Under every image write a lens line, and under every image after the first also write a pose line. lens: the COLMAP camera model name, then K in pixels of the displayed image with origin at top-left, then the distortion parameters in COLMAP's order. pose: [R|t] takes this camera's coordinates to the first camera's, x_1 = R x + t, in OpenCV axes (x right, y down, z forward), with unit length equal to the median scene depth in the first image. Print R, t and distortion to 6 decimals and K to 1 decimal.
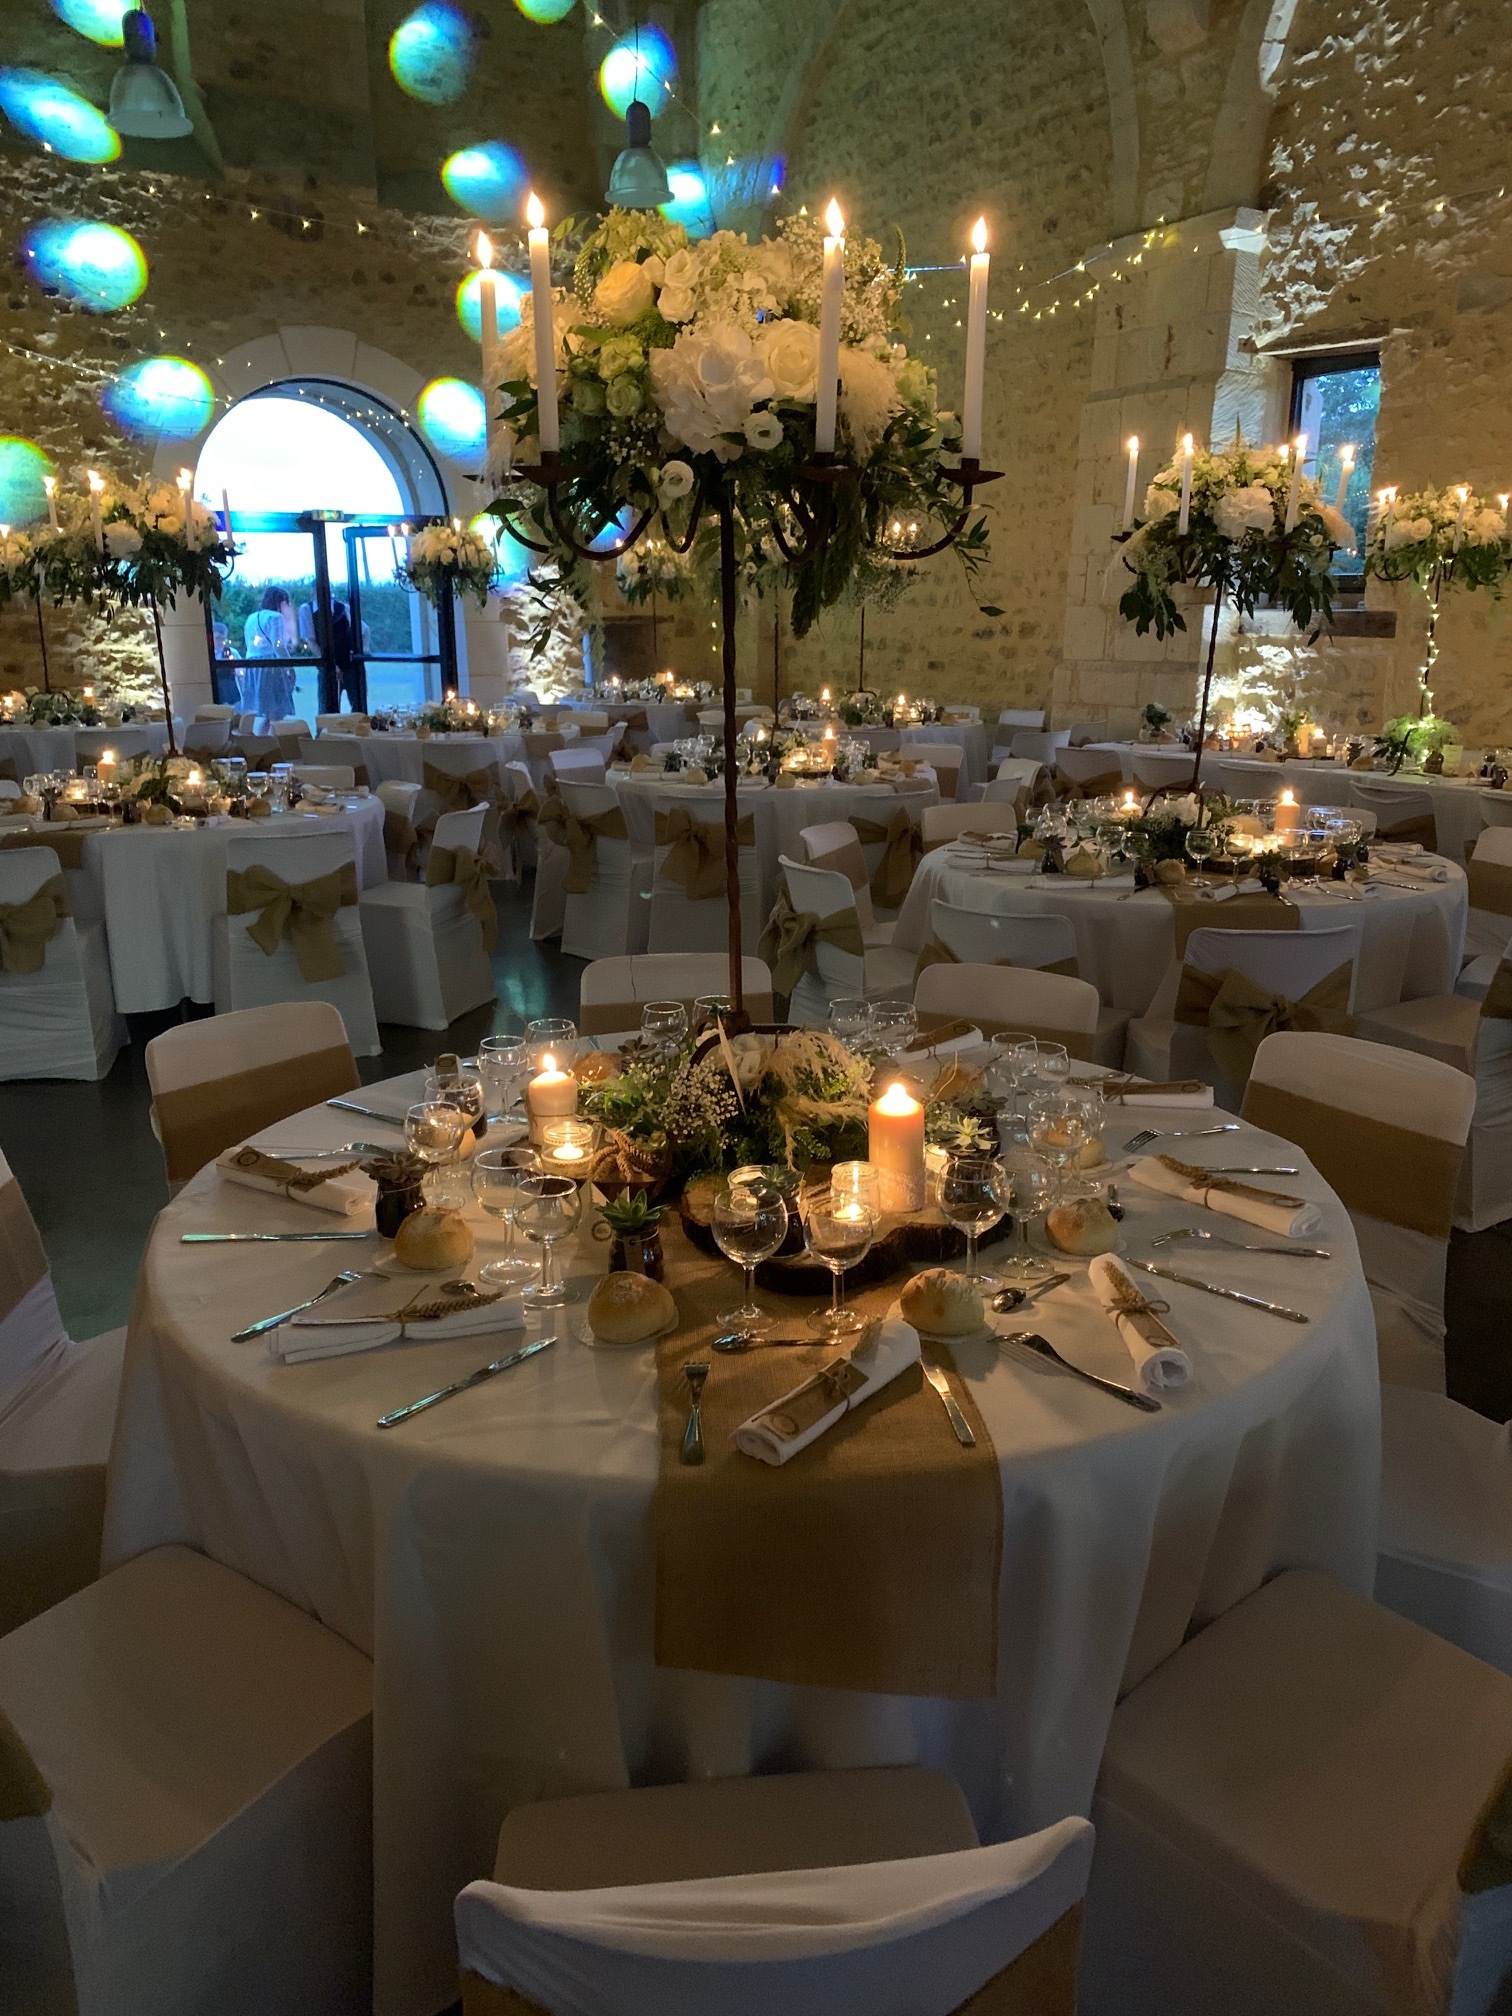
lens RADIAL K [[1496.4, 0, 749.9], [0, 1496.4, 977.4], [0, 0, 1]] dist [0.032568, -0.012769]
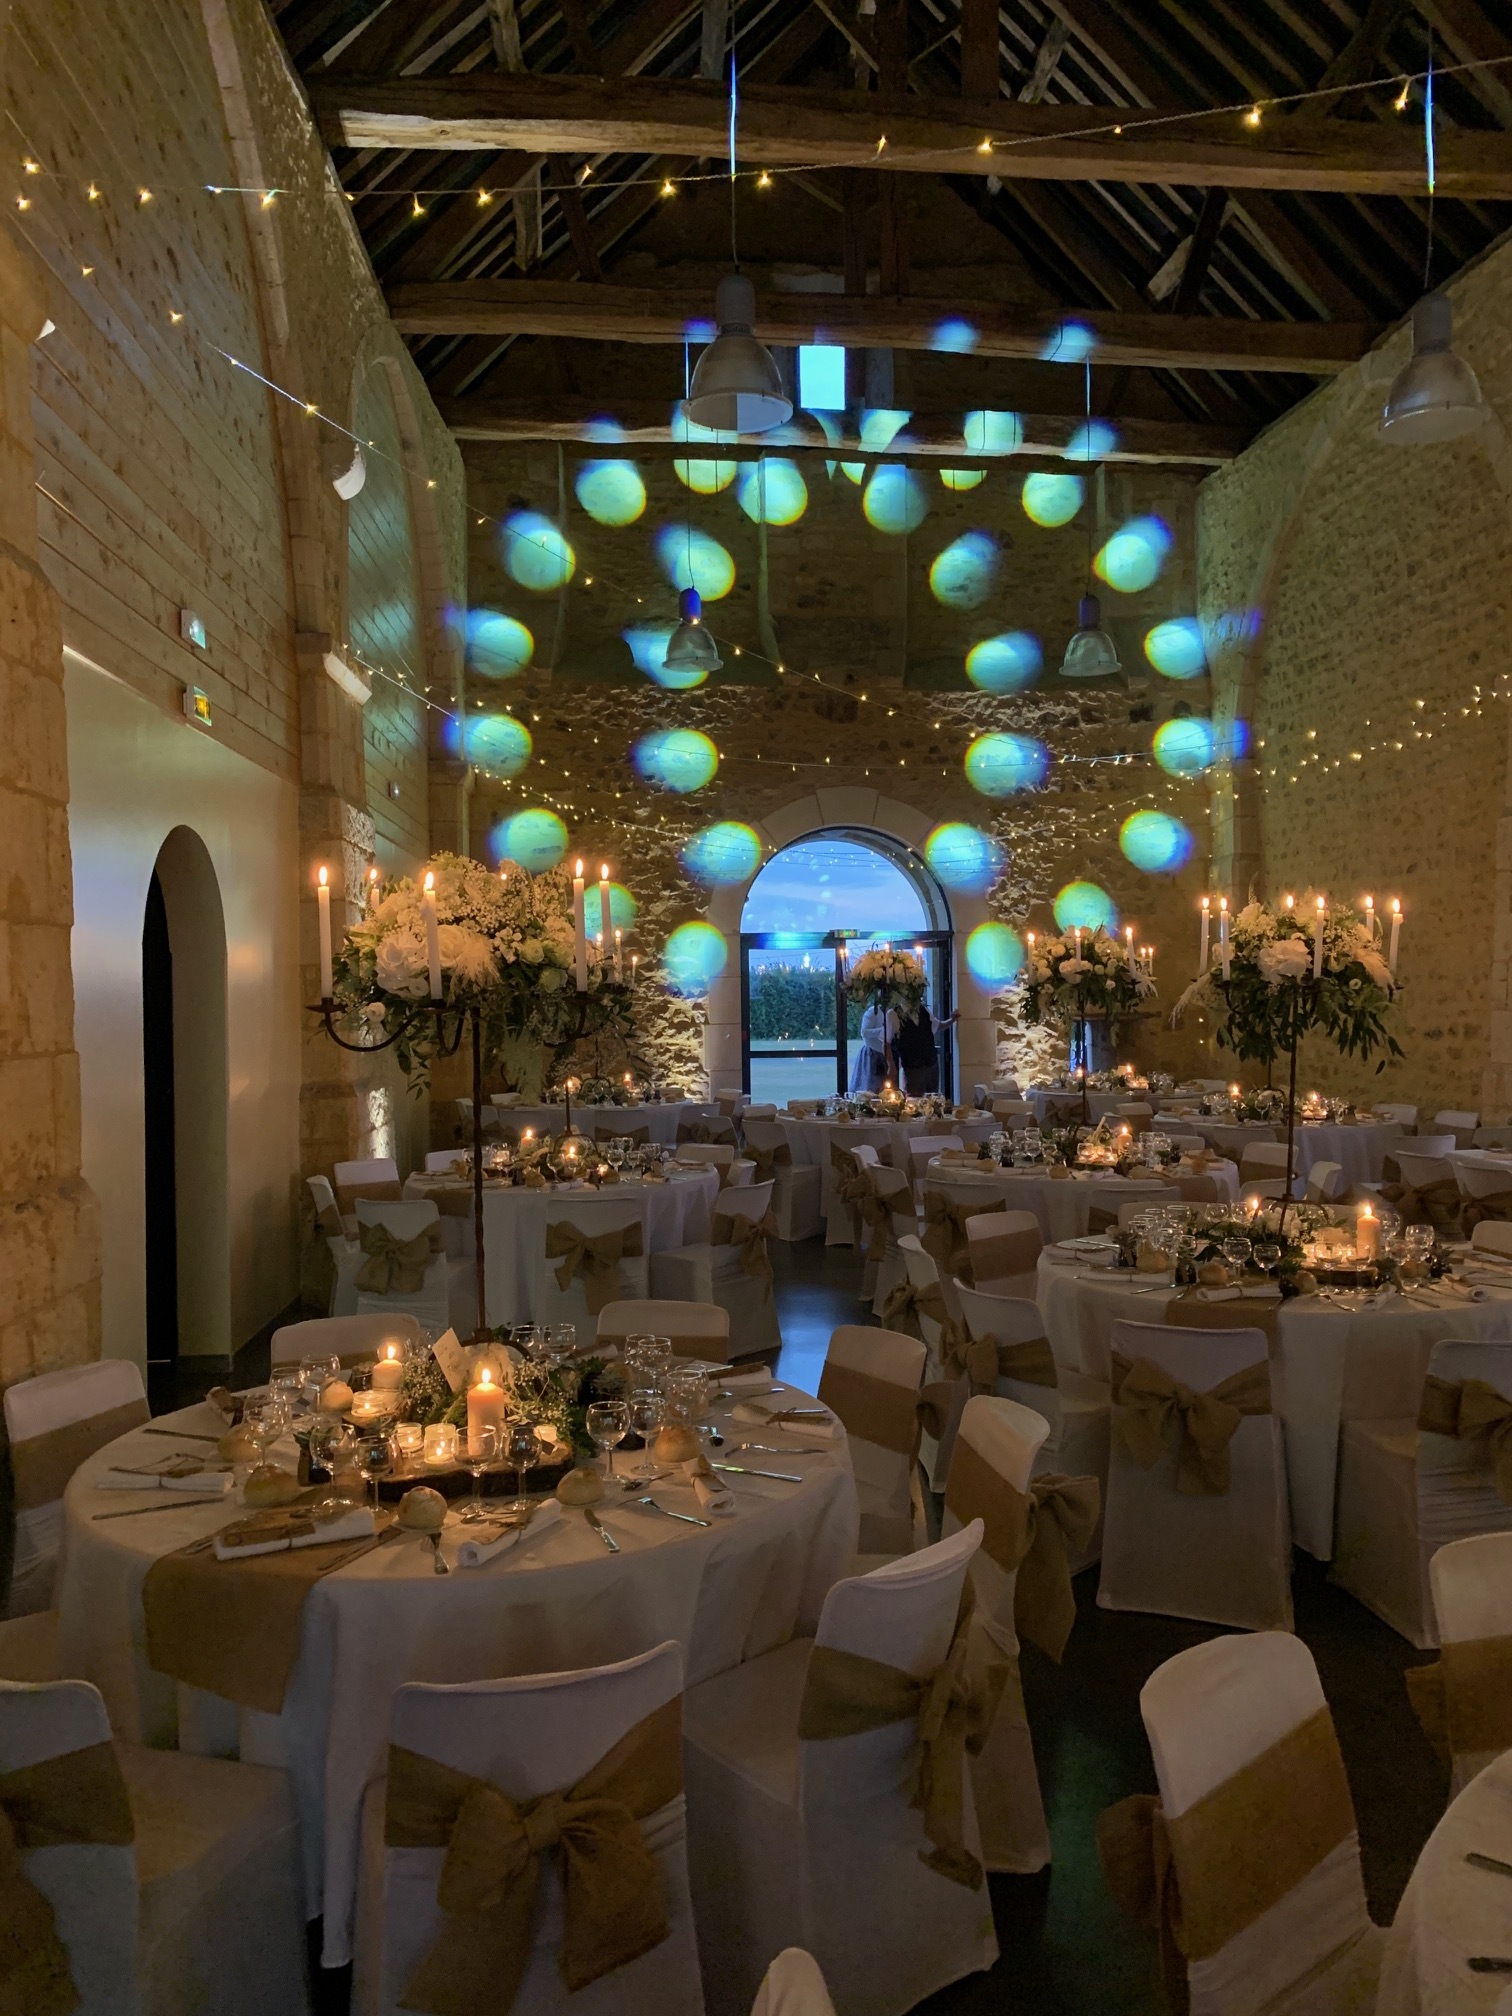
lens RADIAL K [[1433.3, 0, 756.7], [0, 1433.3, 1041.9], [0, 0, 1]] dist [0.095475, -0.111350]
pose [[0.919336, 0.006933, -0.393413, 0.115172], [-0.088015, 0.978133, -0.188439, -0.001891], [0.383504, 0.207865, 0.899843, -0.039448]]
